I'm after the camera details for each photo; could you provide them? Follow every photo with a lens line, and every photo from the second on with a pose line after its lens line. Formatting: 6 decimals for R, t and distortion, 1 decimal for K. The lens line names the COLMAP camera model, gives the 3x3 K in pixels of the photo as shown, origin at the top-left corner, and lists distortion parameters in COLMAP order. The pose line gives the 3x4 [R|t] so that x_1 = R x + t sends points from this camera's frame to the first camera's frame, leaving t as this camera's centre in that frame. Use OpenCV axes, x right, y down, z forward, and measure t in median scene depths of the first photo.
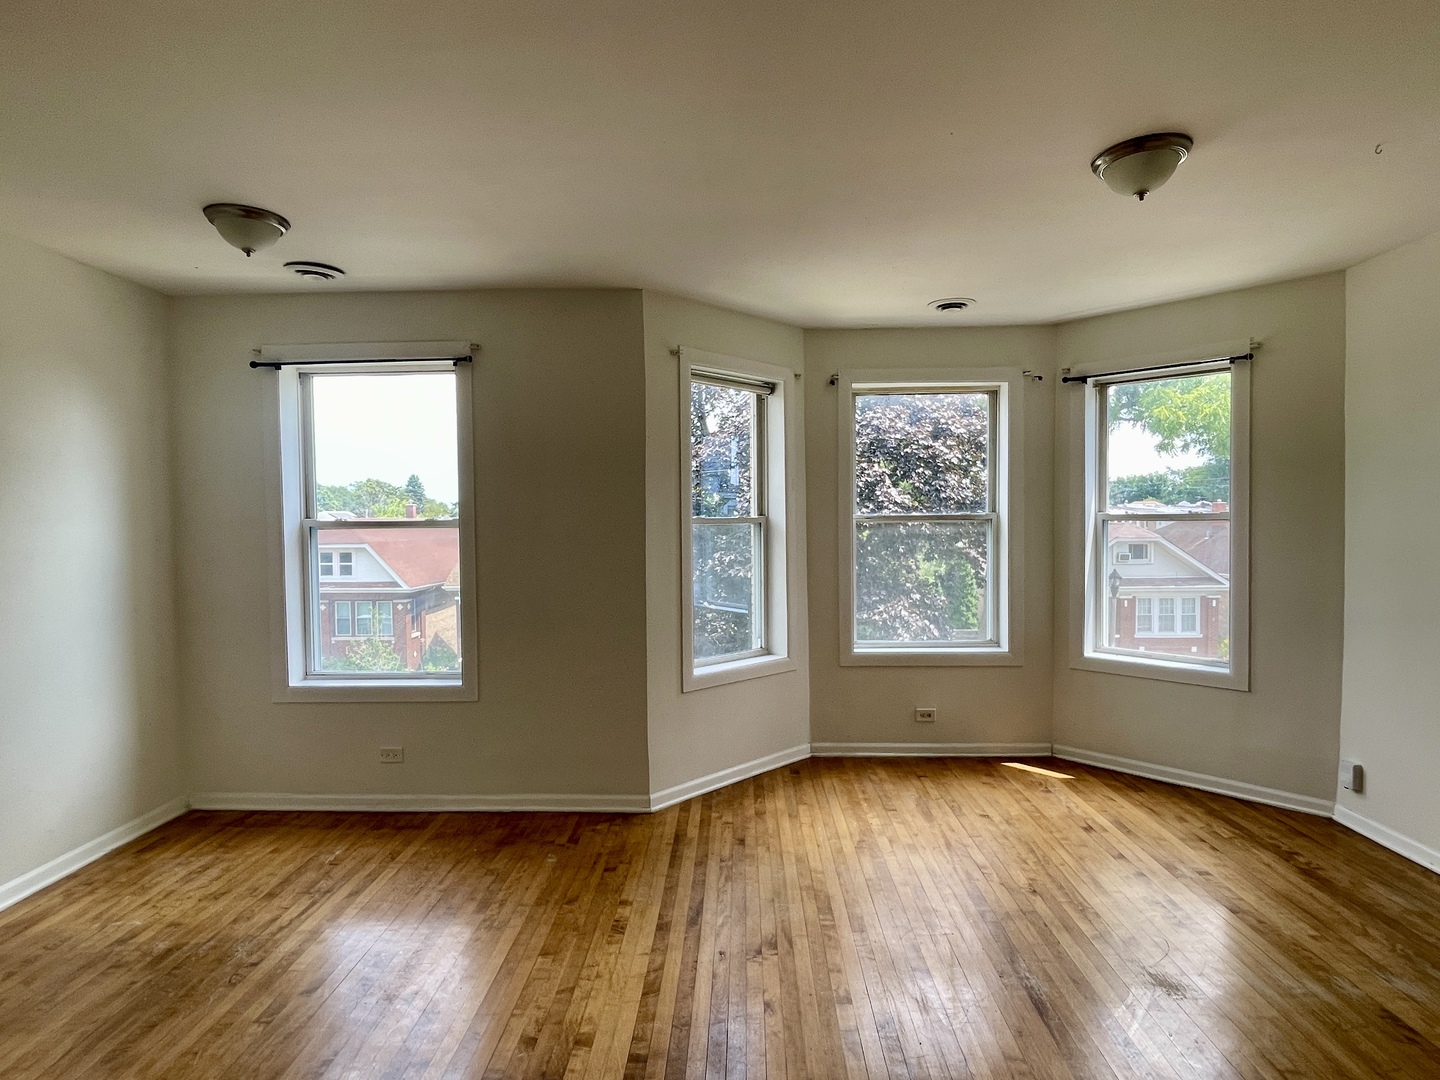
lens RADIAL K [[768.8, 0, 720.5], [0, 768.8, 542.5], [0, 0, 1]] dist [0.006928, 0.000897]
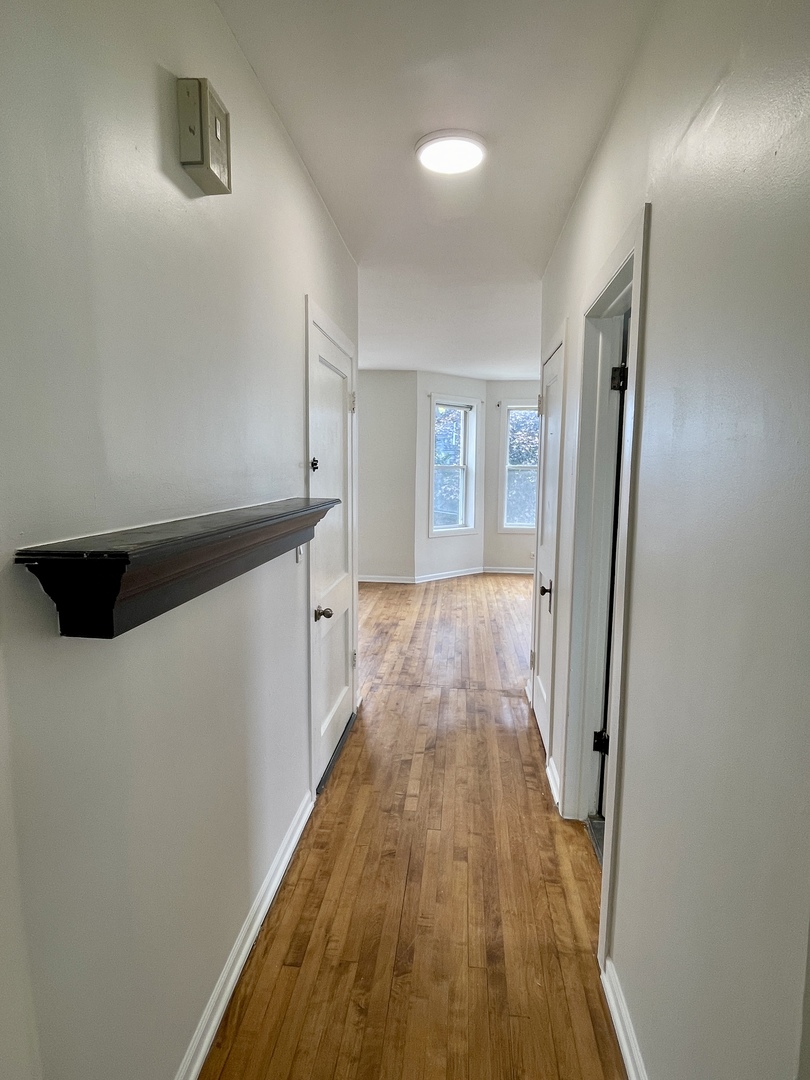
lens RADIAL K [[576.6, 0, 406.7], [0, 576.6, 542.2], [0, 0, 1]] dist [0.006928, 0.000897]
pose [[0.997690, 0.027460, -0.062132, -0.005295], [-0.021354, 0.995066, 0.096892, 0.035318], [0.064486, -0.095341, 0.993354, -0.840394]]
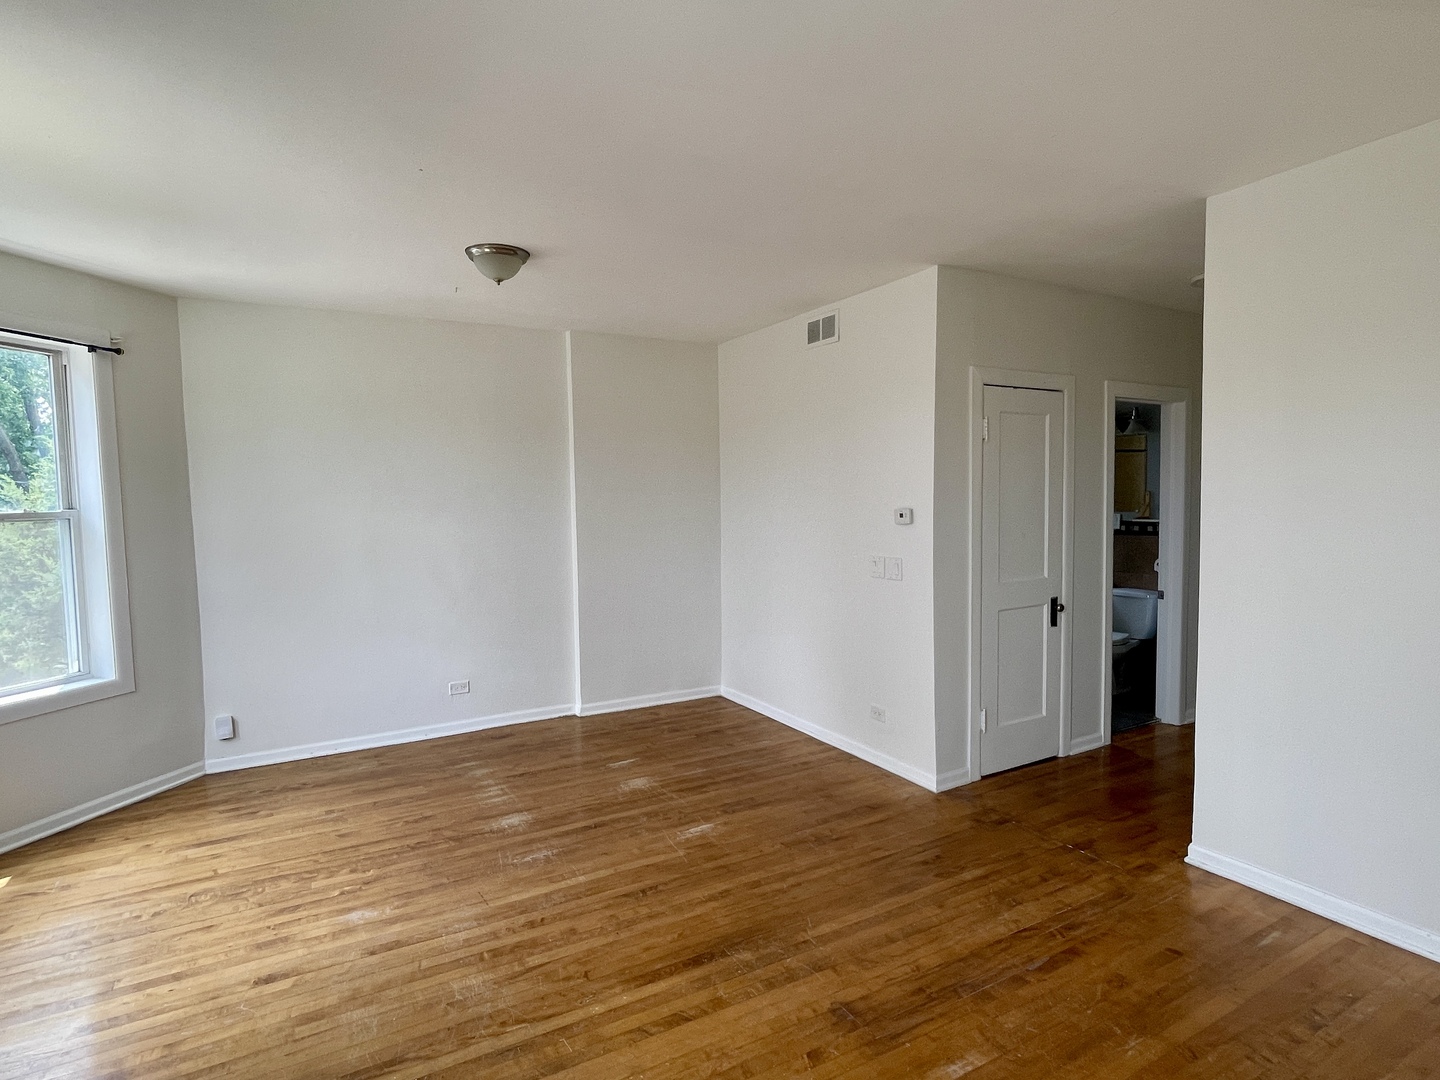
lens RADIAL K [[768.8, 0, 710.4], [0, 768.8, 543.5], [0, 0, 1]] dist [0.006928, 0.000897]
pose [[-0.514949, -0.033698, 0.856558, -0.526387], [0.047434, 0.996576, 0.067723, -0.026936], [-0.855907, 0.075504, -0.511588, 0.837428]]
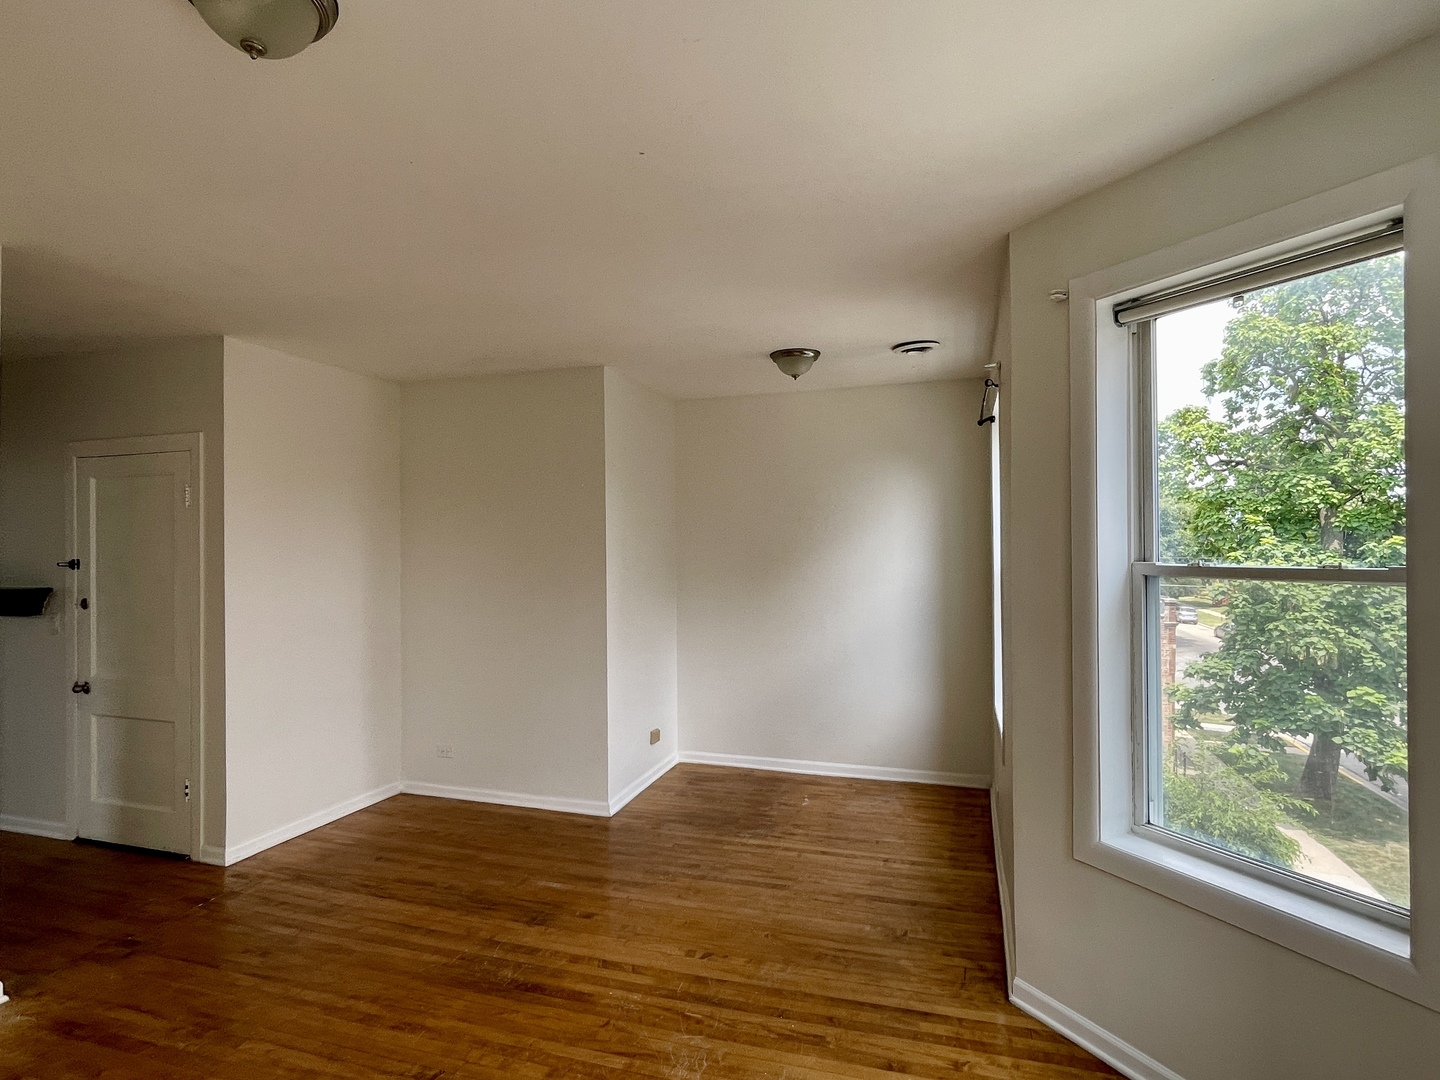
lens RADIAL K [[768.8, 0, 720.8], [0, 768.8, 544.7], [0, 0, 1]] dist [0.006928, 0.000897]
pose [[-0.280583, 0.003559, -0.959823, 0.595883], [-0.020770, 0.999736, 0.009779, -0.046808], [0.959605, 0.022679, -0.280435, 0.890989]]
